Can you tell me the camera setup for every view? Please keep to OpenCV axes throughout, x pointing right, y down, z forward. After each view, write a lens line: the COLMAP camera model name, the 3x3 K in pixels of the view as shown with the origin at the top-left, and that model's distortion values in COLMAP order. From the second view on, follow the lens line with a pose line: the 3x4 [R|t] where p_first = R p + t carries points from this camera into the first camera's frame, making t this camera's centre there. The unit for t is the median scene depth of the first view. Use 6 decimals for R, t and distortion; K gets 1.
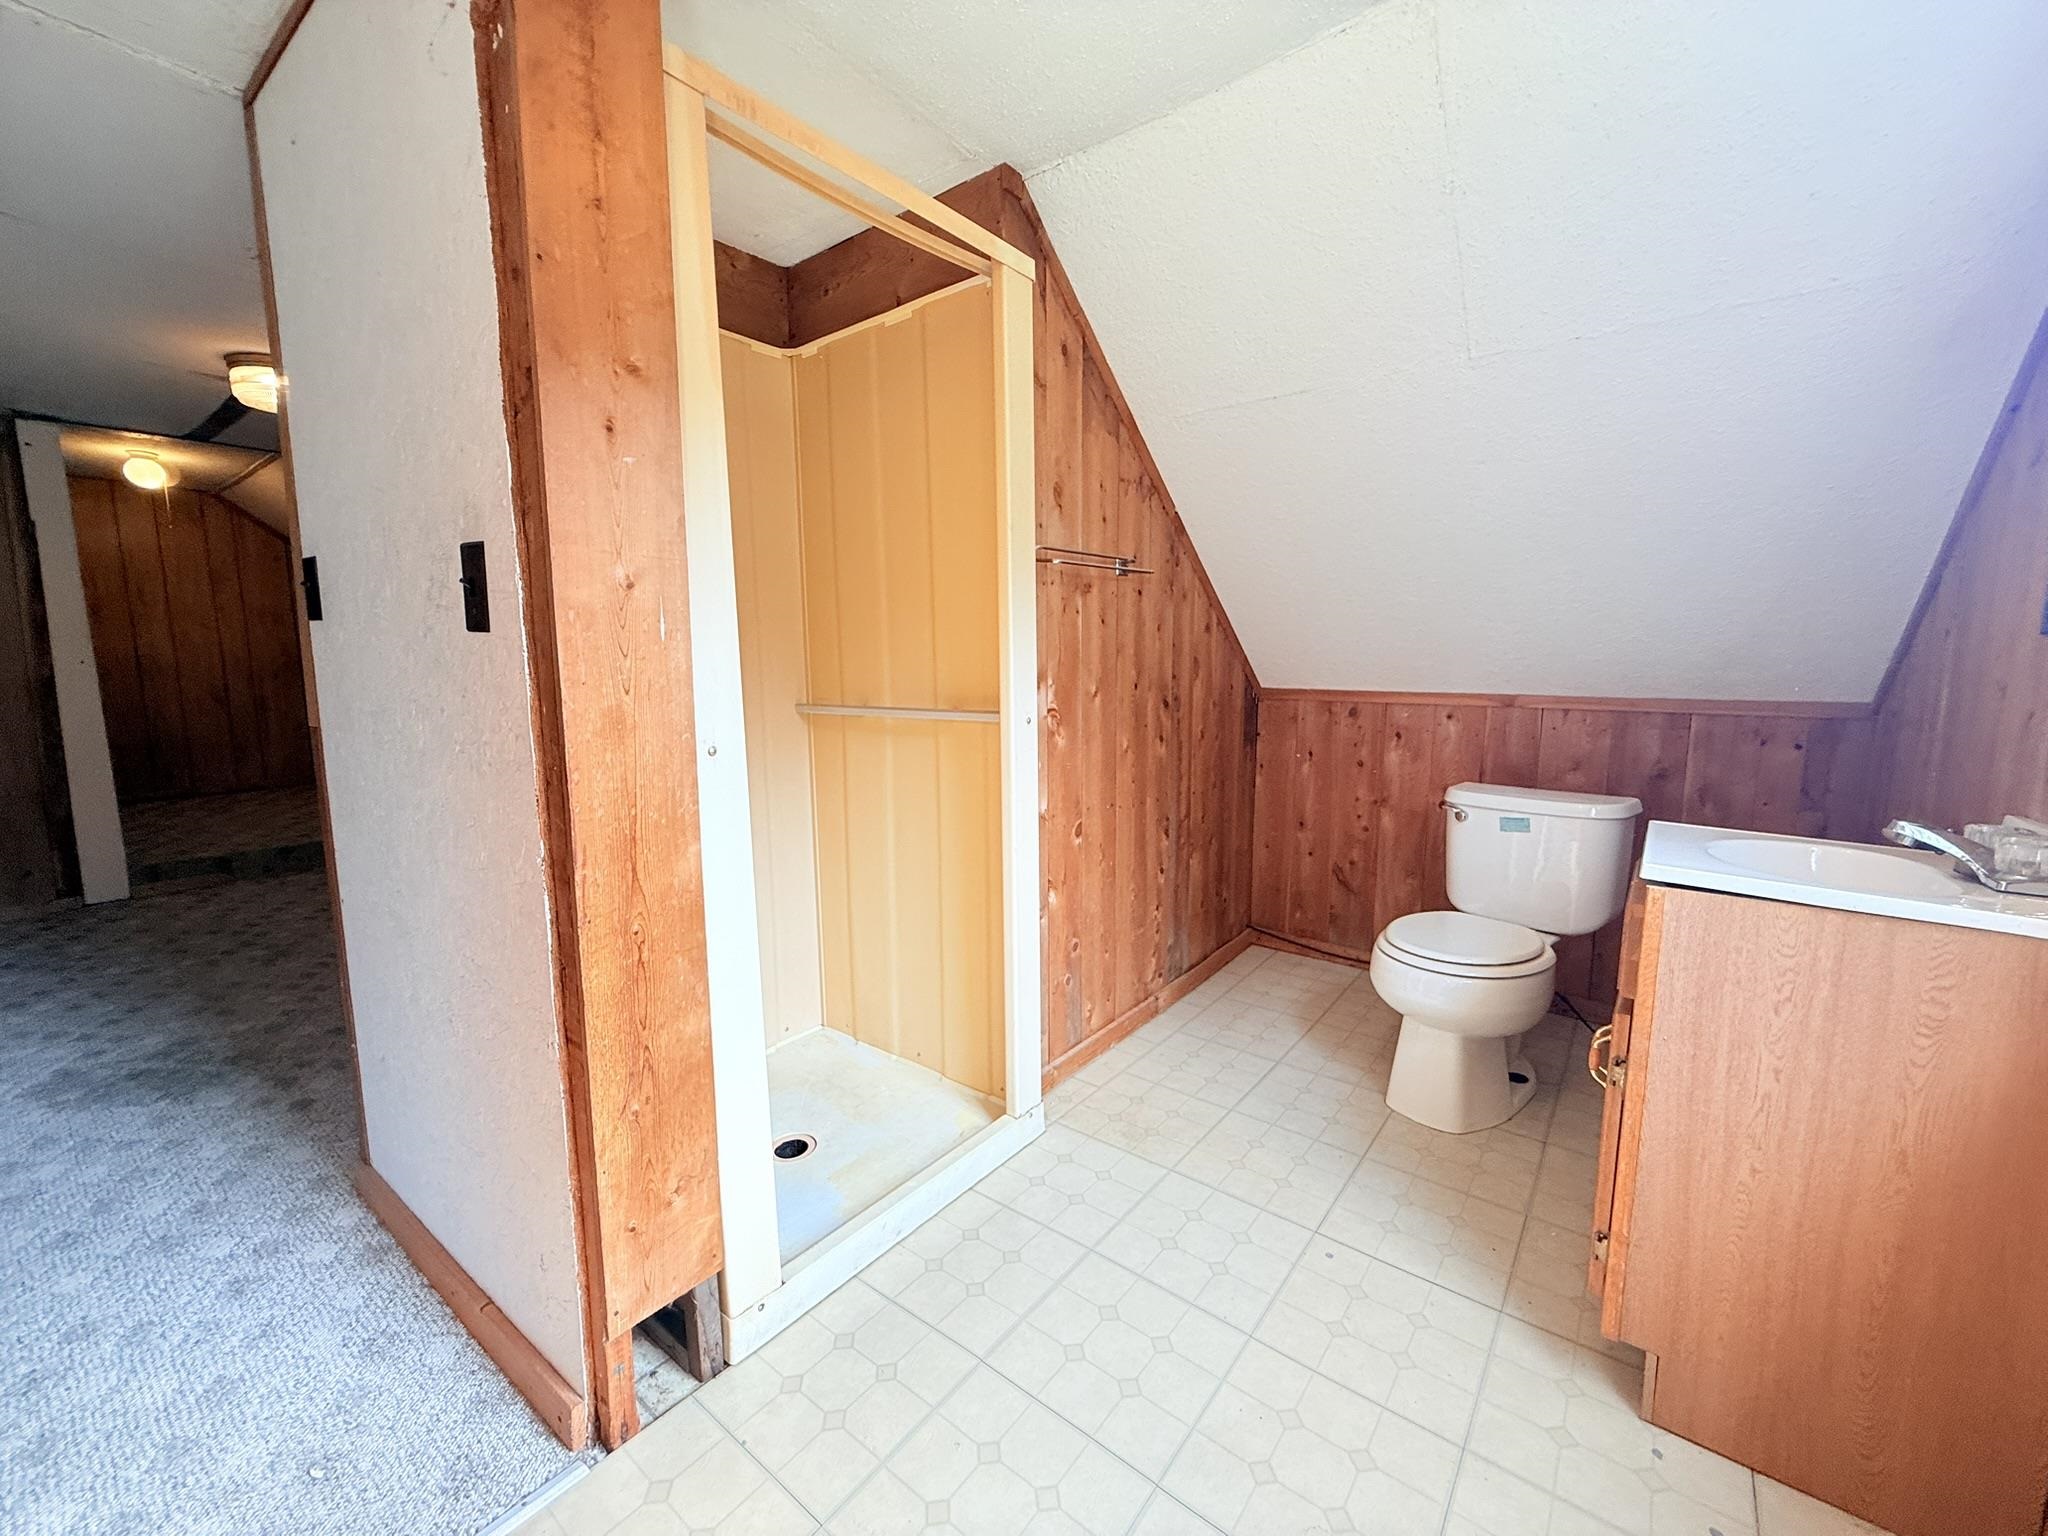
lens RADIAL K [[814.6, 0, 1024.3], [0, 814.6, 769.0], [0, 0, 1]] dist [0.001333, 0.000145]
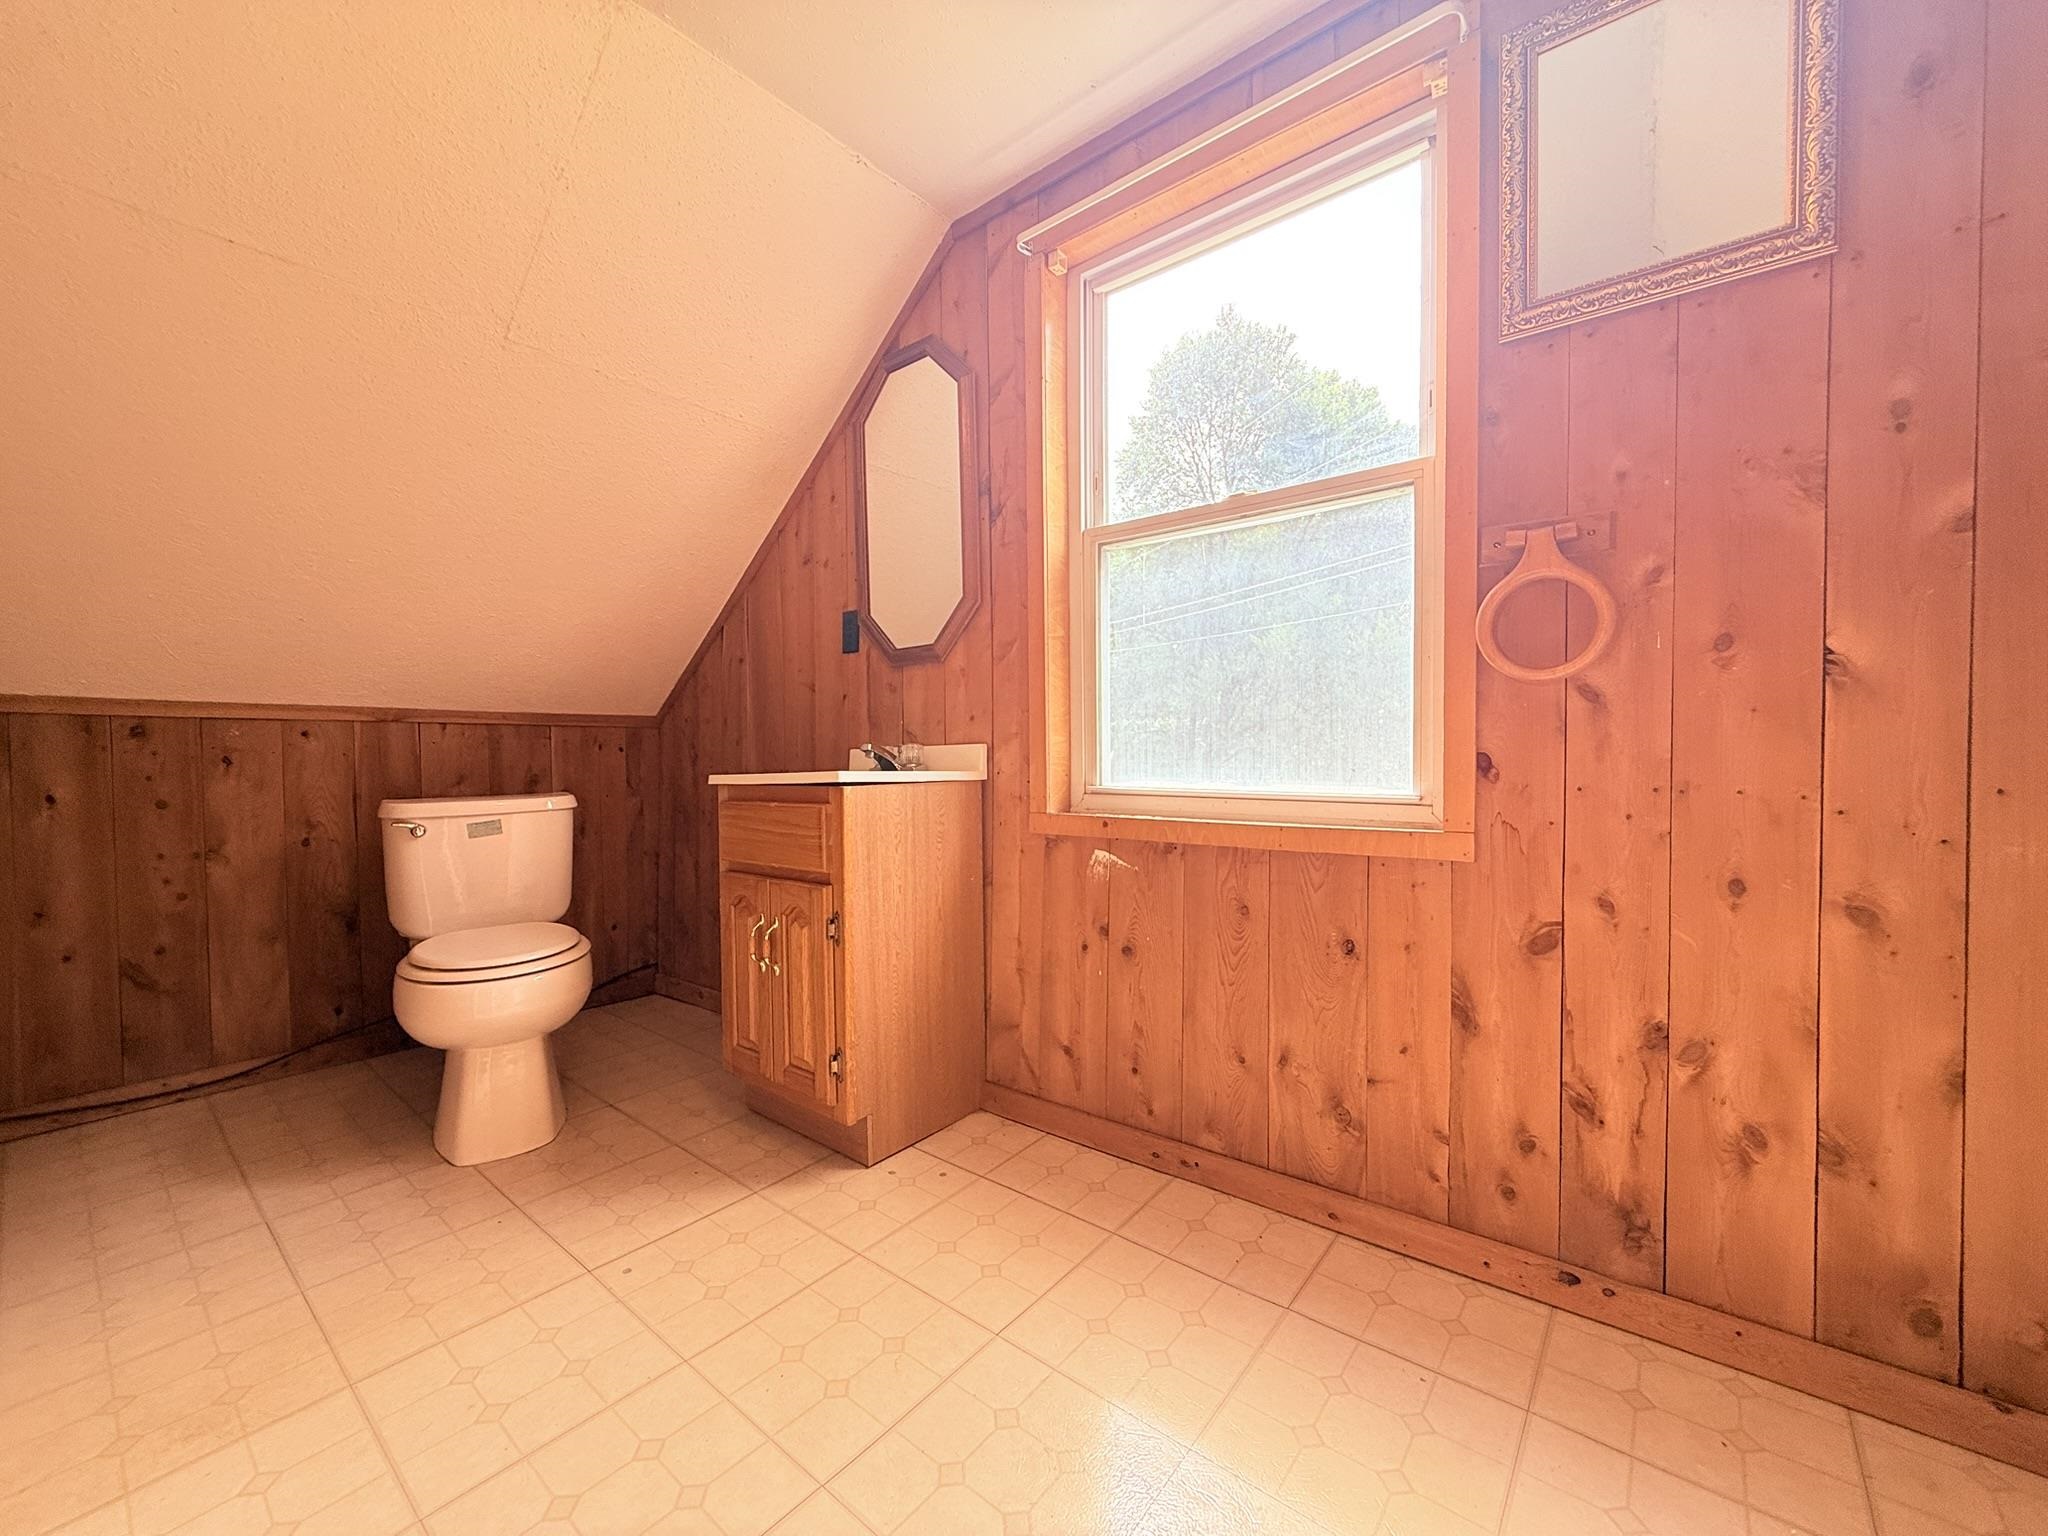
lens RADIAL K [[814.6, 0, 1011.3], [0, 814.6, 766.8], [0, 0, 1]] dist [0.001333, 0.000145]
pose [[0.027321, -0.020591, 0.999415, -0.345485], [0.136066, 0.990559, 0.016689, 0.063744], [-0.990323, 0.135531, 0.029864, 0.335015]]
